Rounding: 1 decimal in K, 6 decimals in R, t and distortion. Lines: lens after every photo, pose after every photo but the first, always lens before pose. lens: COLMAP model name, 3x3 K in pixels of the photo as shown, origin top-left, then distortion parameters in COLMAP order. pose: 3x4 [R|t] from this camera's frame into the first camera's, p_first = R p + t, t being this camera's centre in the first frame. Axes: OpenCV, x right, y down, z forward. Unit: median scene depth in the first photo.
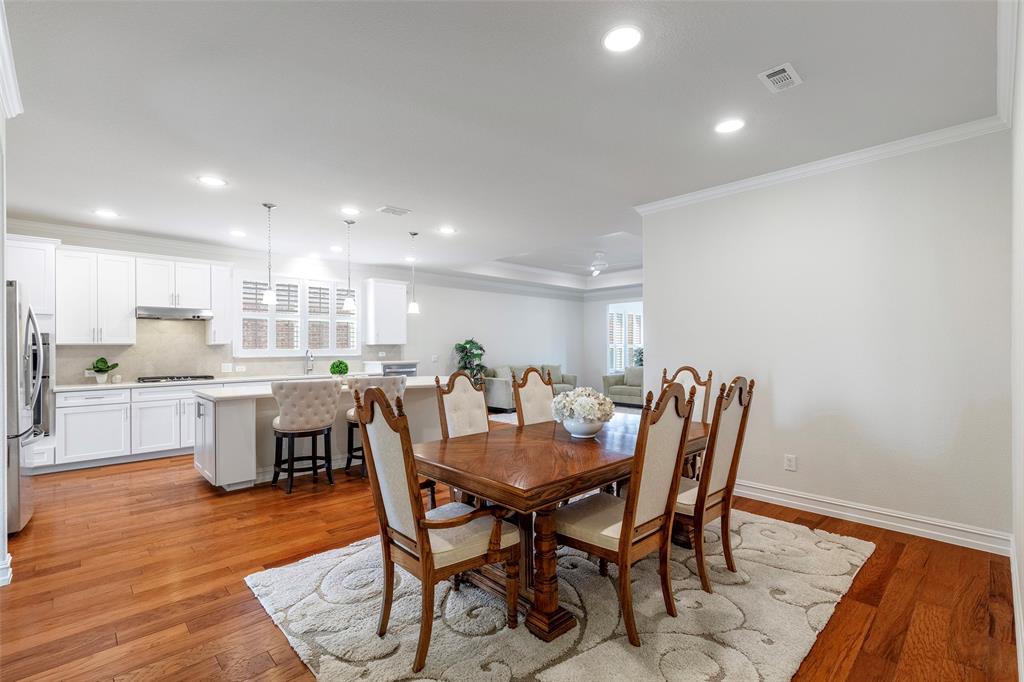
lens RADIAL K [[466.4, 0, 506.6], [0, 466.4, 352.5], [0, 0, 1]] dist [-0.000860, 0.000254]
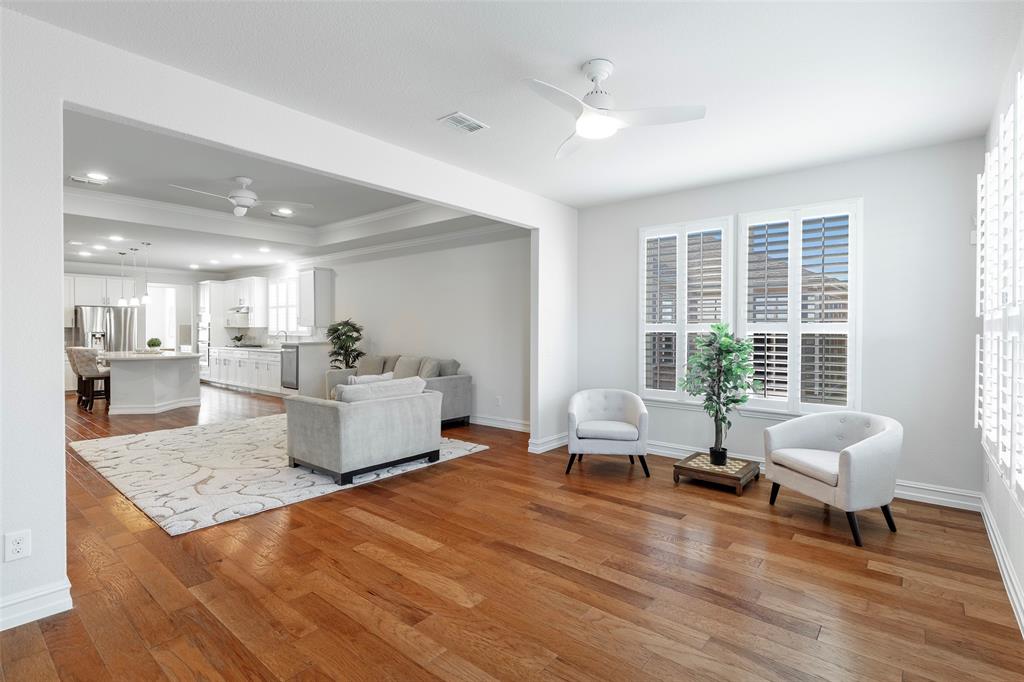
lens RADIAL K [[477.3, 0, 539.0], [0, 477.3, 330.1], [0, 0, 1]] dist [-0.000751, 0.000124]
pose [[0.144895, 0.010994, -0.989386, 1.290764], [-0.007794, 0.999920, 0.009970, -0.033399], [0.989416, 0.006267, 0.144969, 1.890207]]
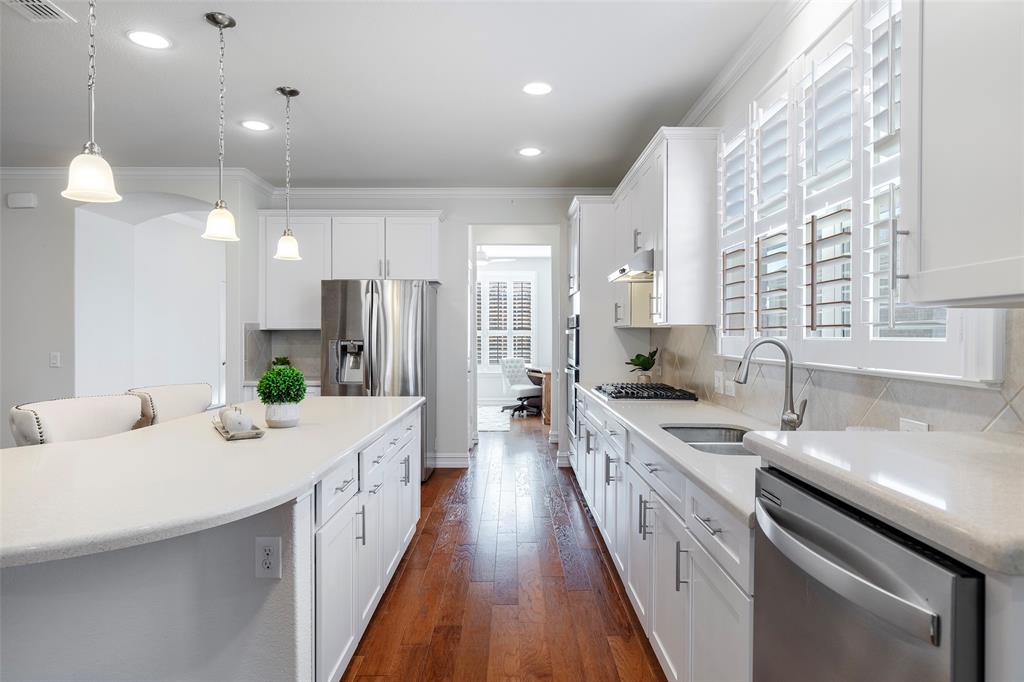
lens RADIAL K [[605.8, 0, 512.0], [0, 605.8, 341.0], [0, 0, 1]] dist [-0.003838, -0.001174]
pose [[-0.692880, 0.017180, -0.720848, -0.117082], [0.001797, 0.999754, 0.022101, -0.015824], [0.721051, 0.014018, -0.692740, 1.389766]]
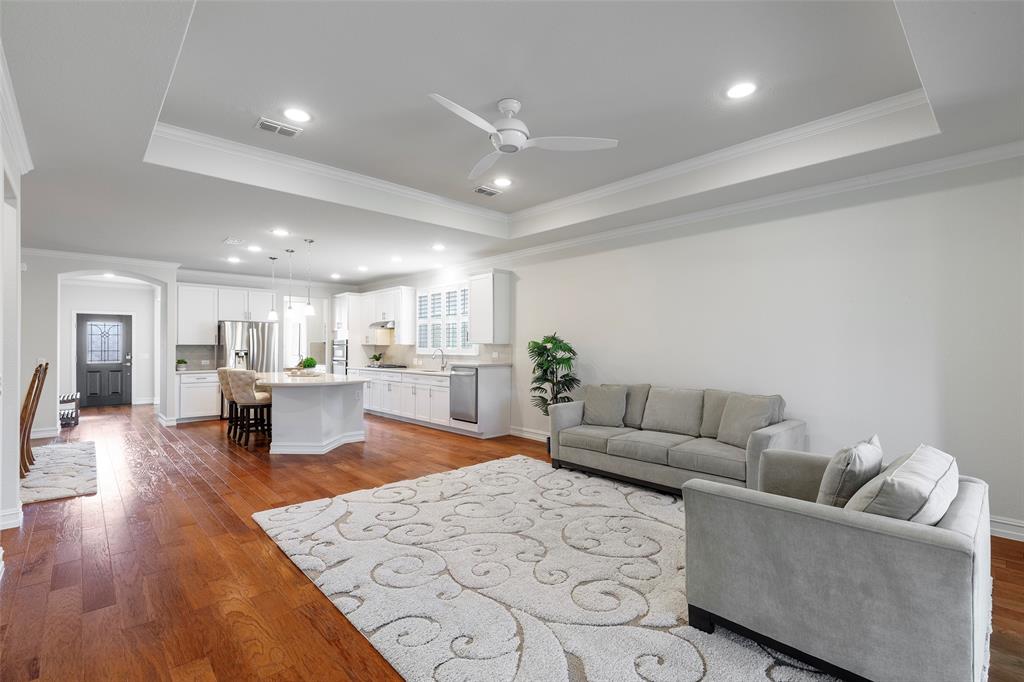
lens RADIAL K [[457.1, 0, 514.2], [0, 457.1, 345.2], [0, 0, 1]] dist [-0.000599, -0.000166]
pose [[-0.006121, 0.003952, -0.999973, 0.835129], [-0.007917, 0.999961, 0.004000, -0.025481], [0.999950, 0.007941, -0.006090, 1.463012]]
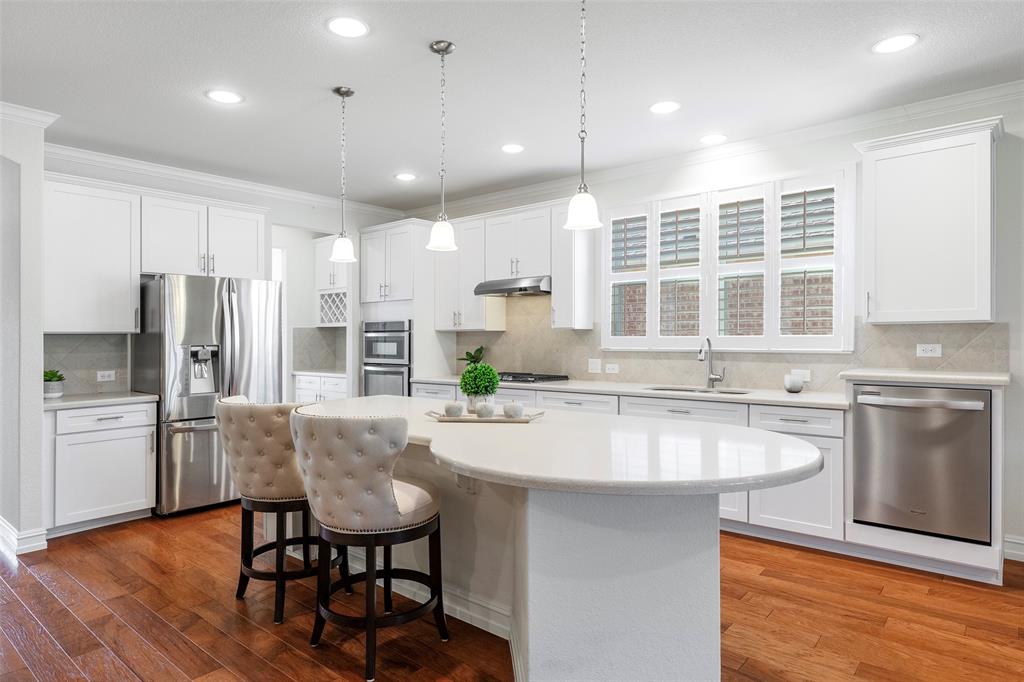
lens RADIAL K [[602.4, 0, 496.0], [0, 602.4, 333.2], [0, 0, 1]] dist [0.005421, 0.000734]
pose [[0.092234, 0.004365, -0.995728, 0.209390], [0.000756, 0.999990, 0.004454, -0.016354], [0.995737, -0.001163, 0.092230, 0.895119]]
